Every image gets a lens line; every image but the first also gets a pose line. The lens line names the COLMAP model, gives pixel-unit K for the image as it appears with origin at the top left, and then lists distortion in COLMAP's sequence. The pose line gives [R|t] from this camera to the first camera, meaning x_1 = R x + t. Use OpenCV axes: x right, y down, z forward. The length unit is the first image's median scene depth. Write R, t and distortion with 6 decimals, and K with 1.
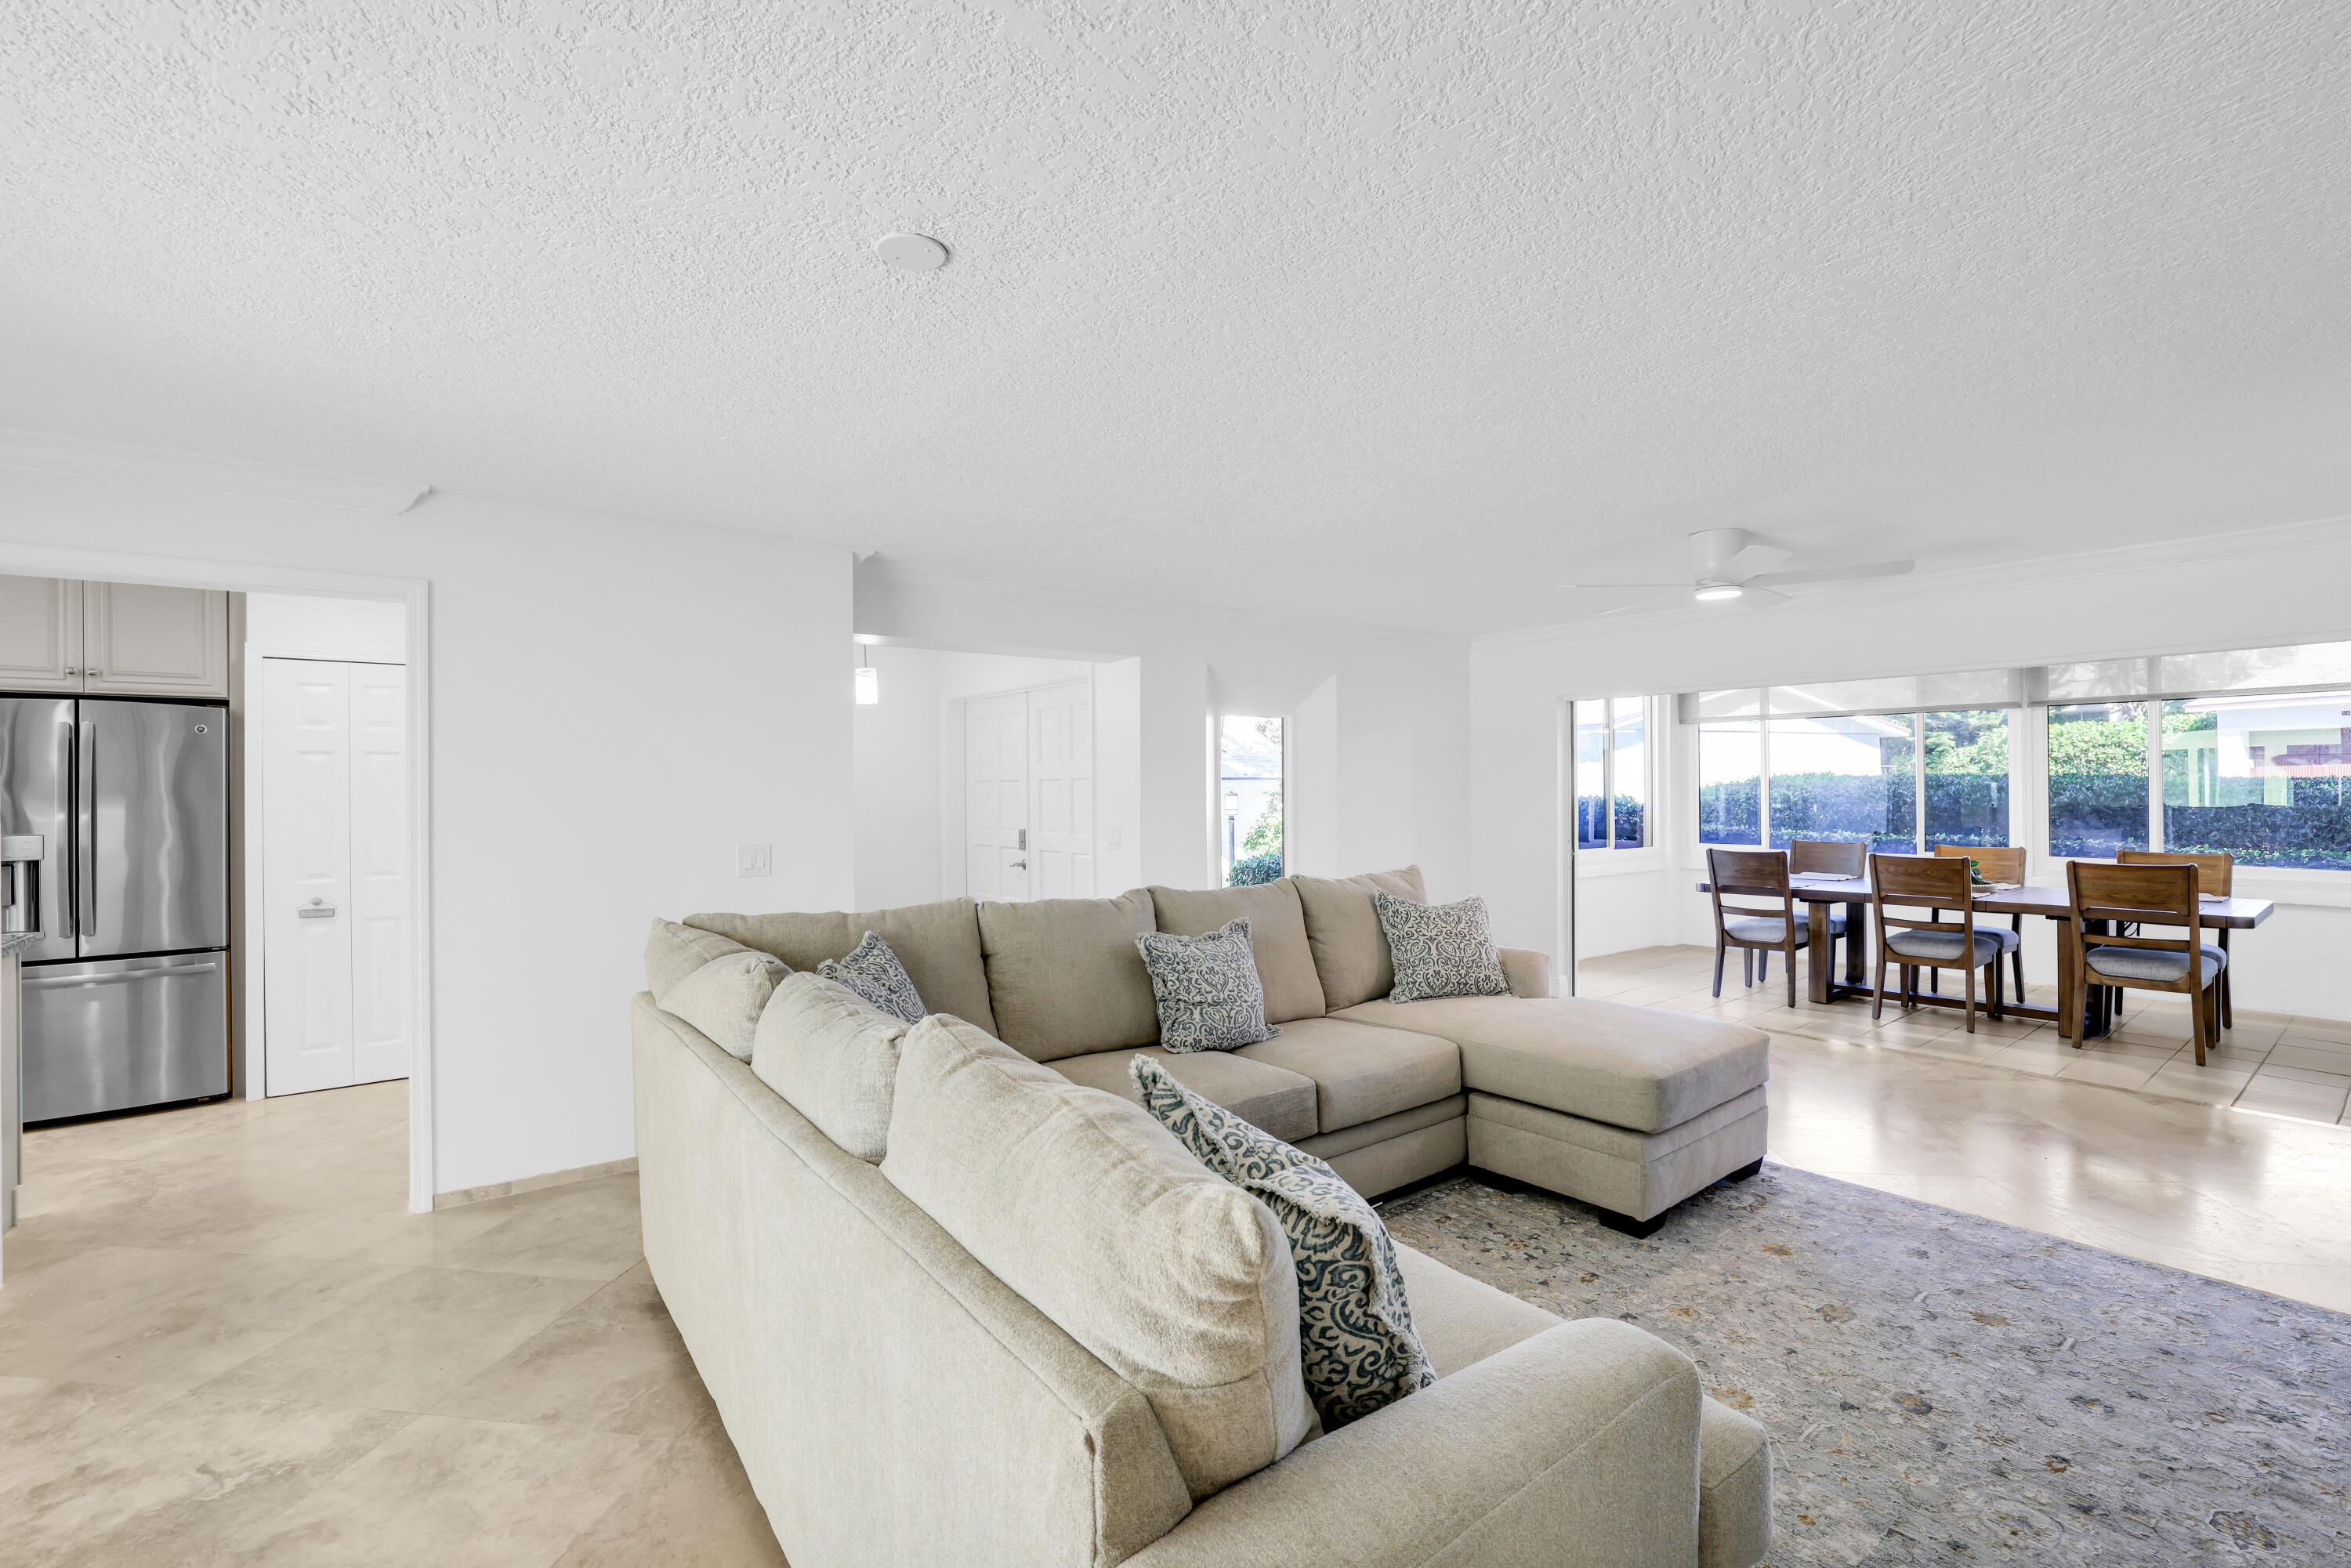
lens RADIAL K [[1028.3, 0, 1174.4], [0, 1028.3, 787.9], [0, 0, 1]] dist [-0.053919, 0.021818]
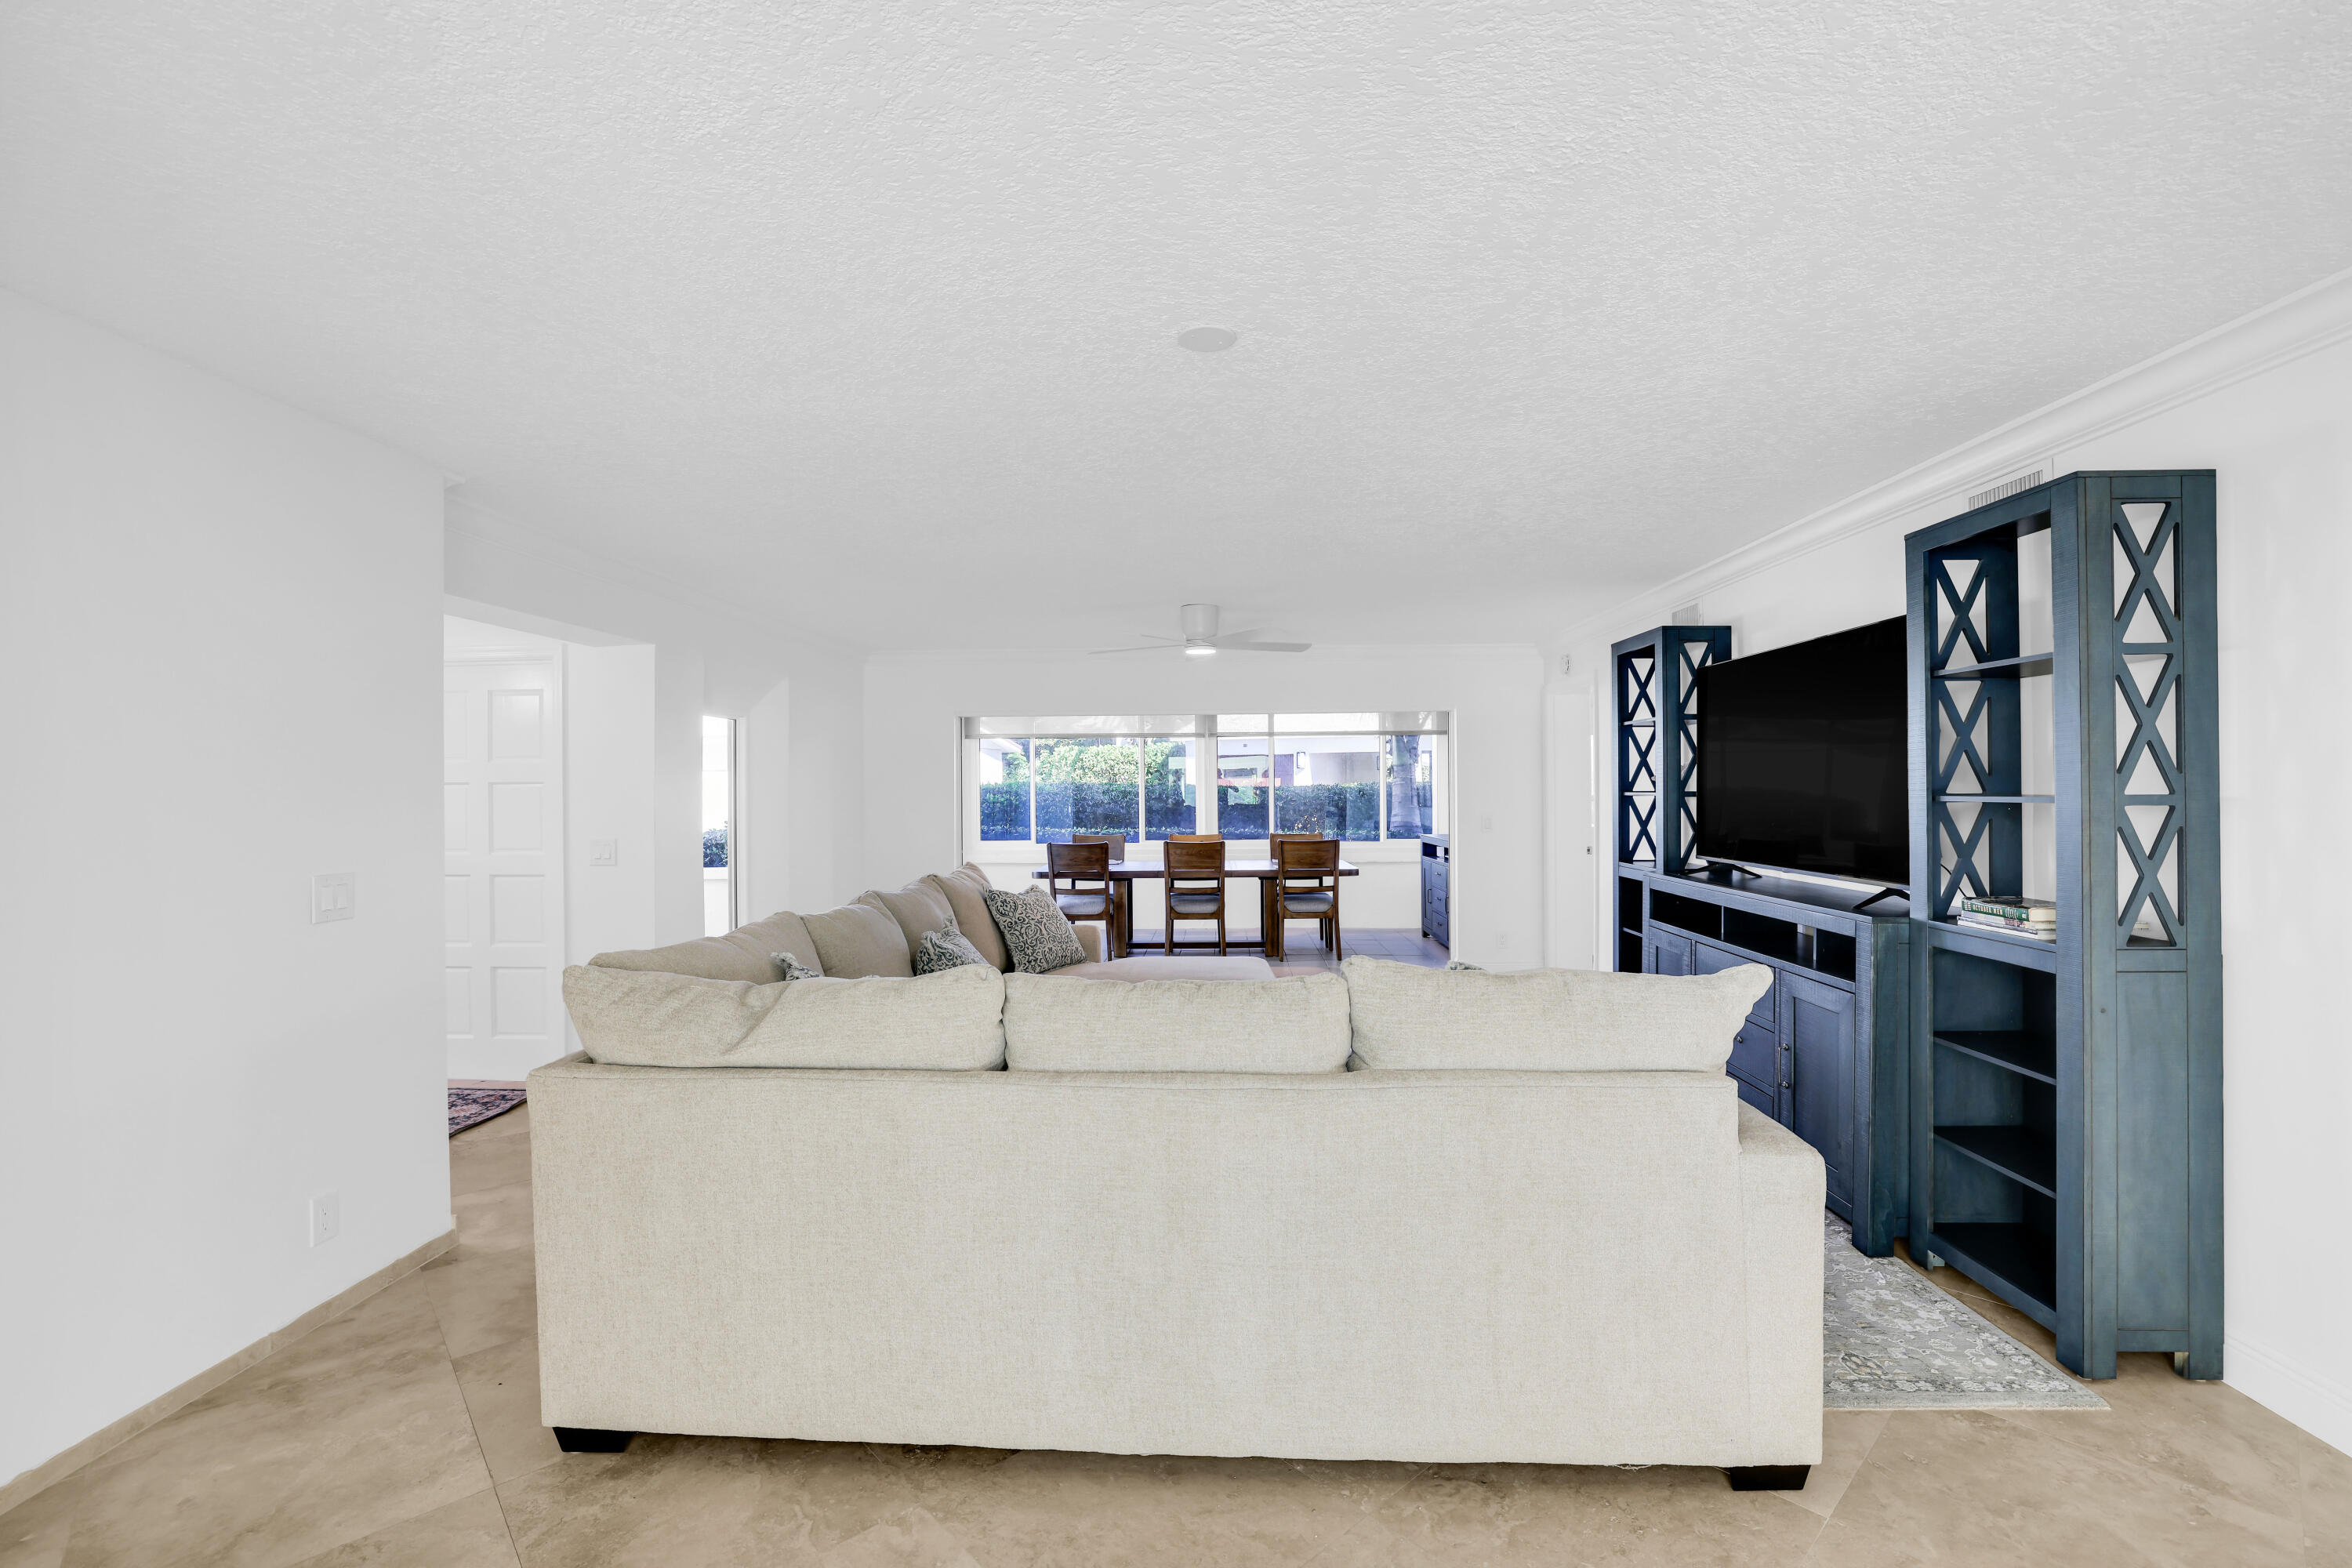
lens RADIAL K [[1028.8, 0, 1174.9], [0, 1028.8, 787.9], [0, 0, 1]] dist [-0.053919, 0.021818]
pose [[0.645930, 0.003791, 0.763387, -0.338284], [0.003446, 0.999963, -0.007882, 0.003797], [-0.763389, 0.007722, 0.645893, 0.078127]]
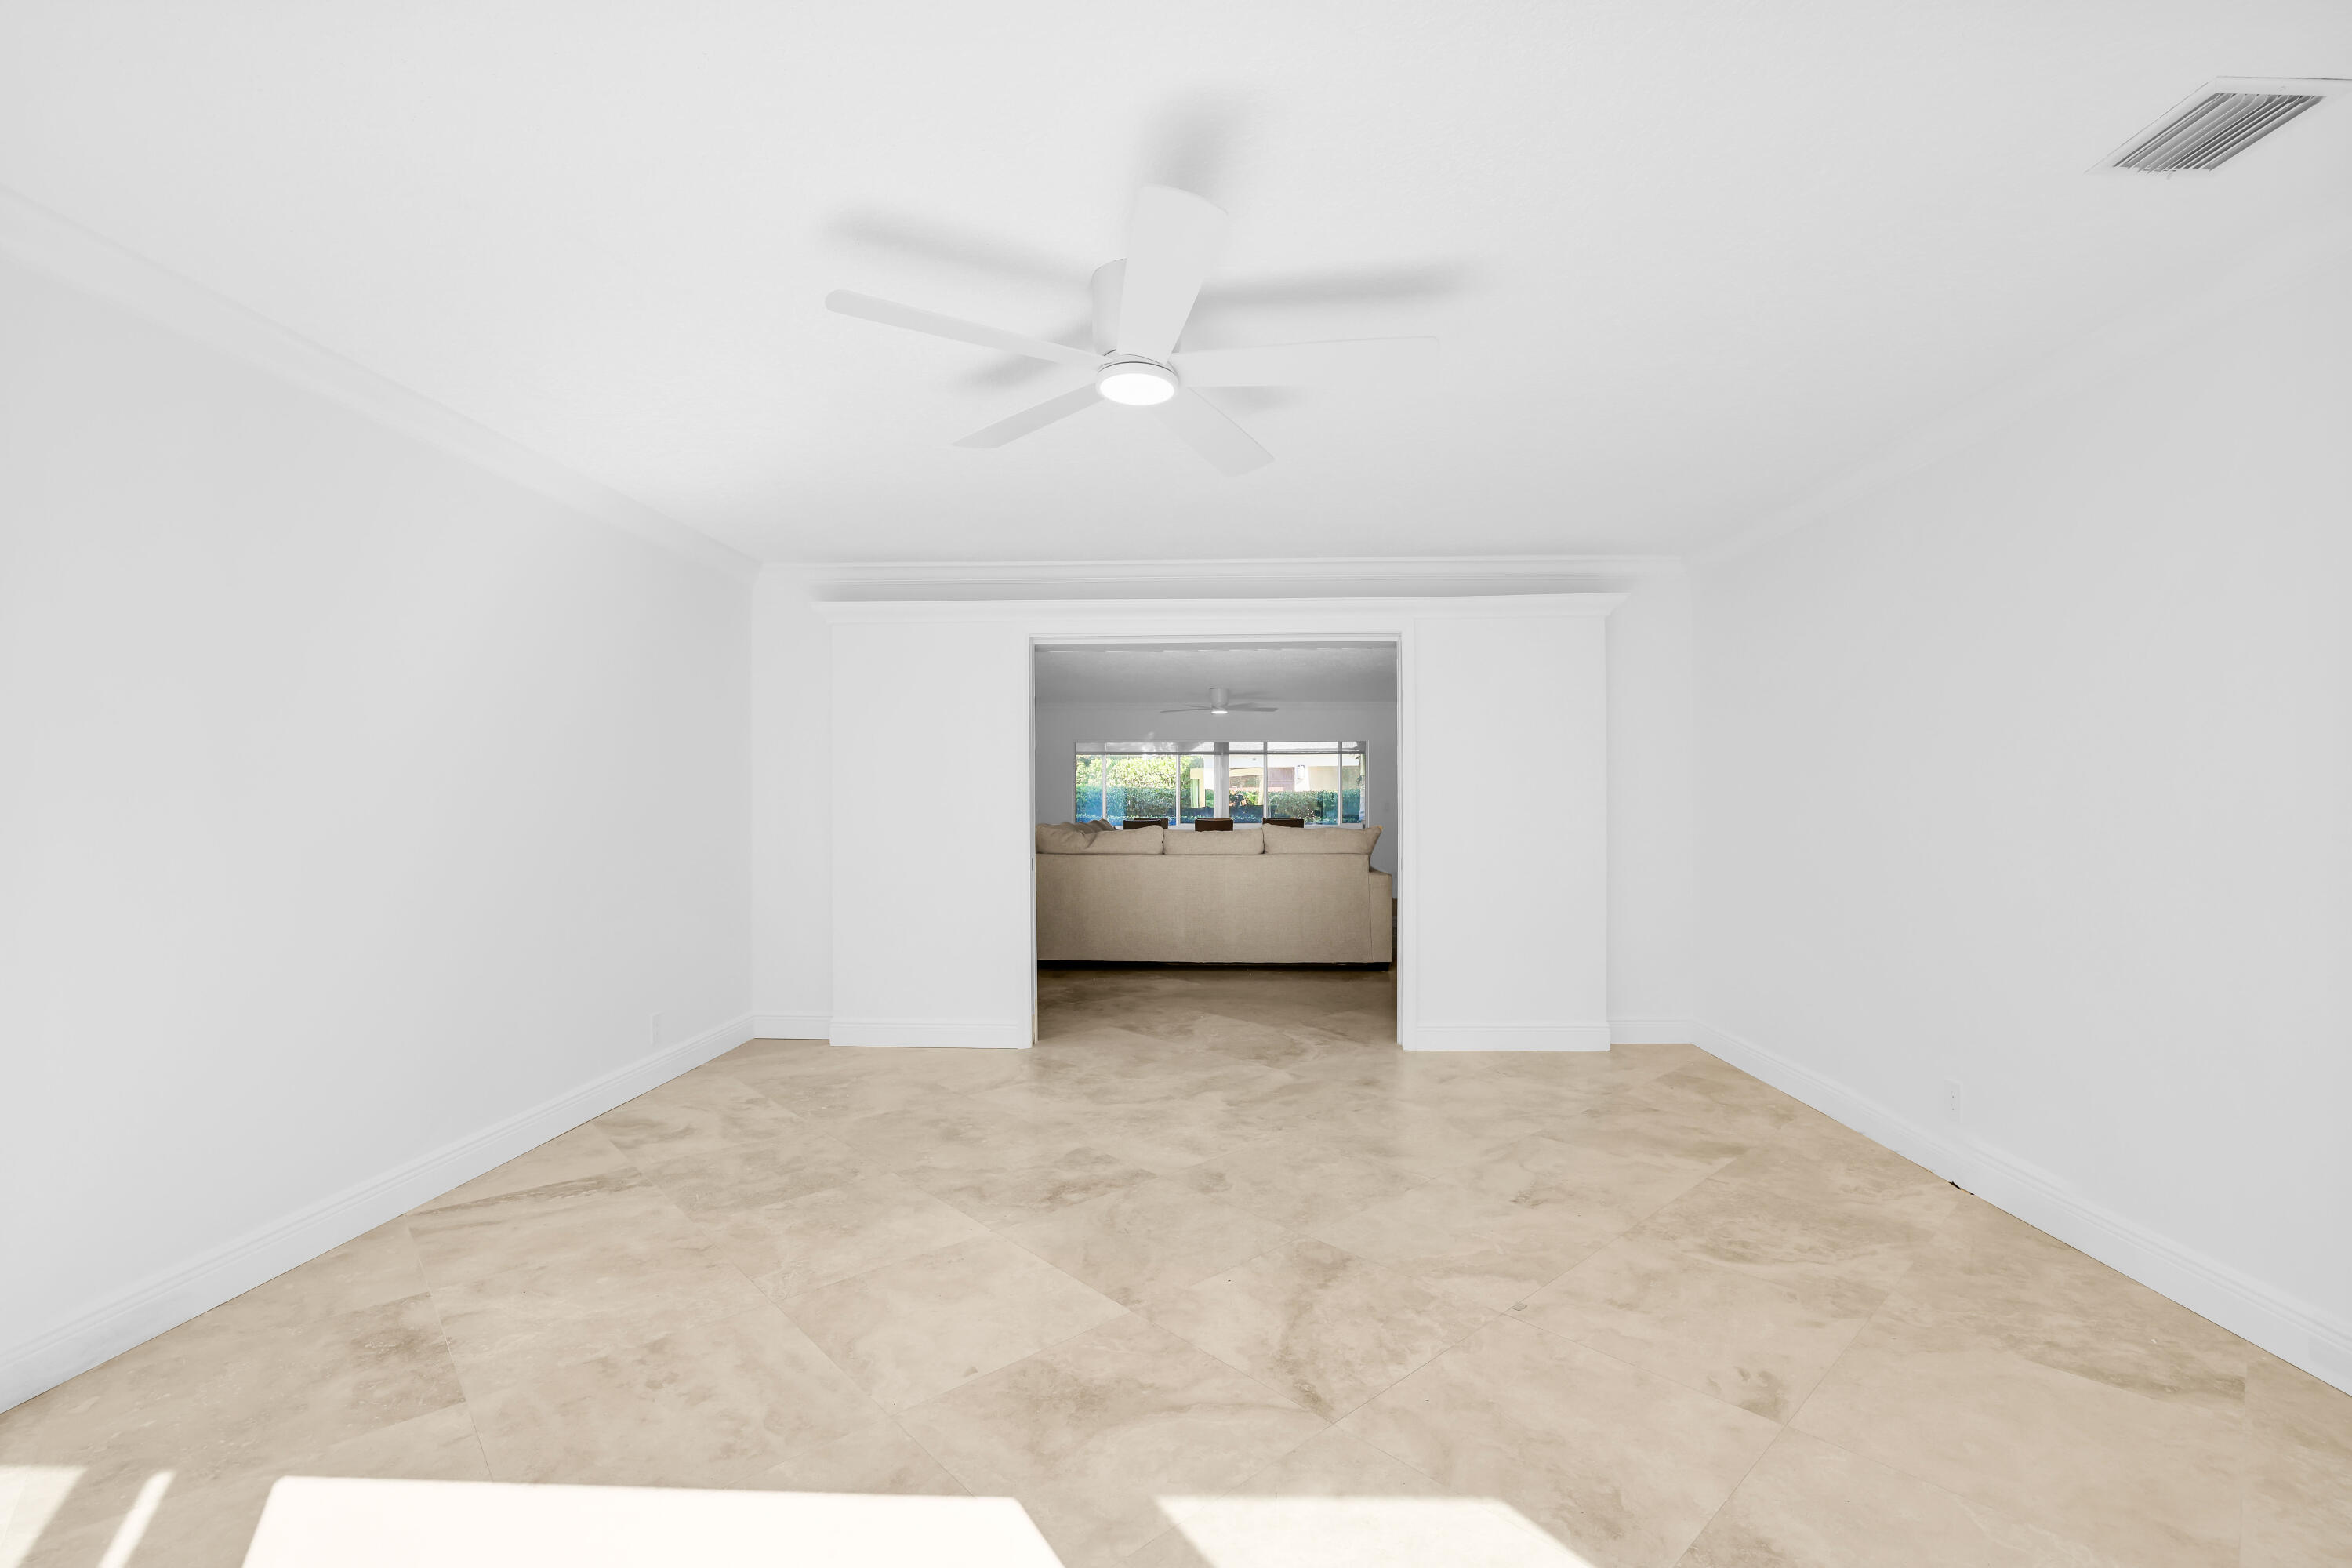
lens RADIAL K [[1028.8, 0, 1174.9], [0, 1028.8, 787.9], [0, 0, 1]] dist [-0.053919, 0.021818]
pose [[0.656662, 0.018248, 0.753965, -0.978038], [-0.003970, 0.999777, -0.020739, 0.040834], [-0.754175, 0.010625, 0.656588, -0.428080]]
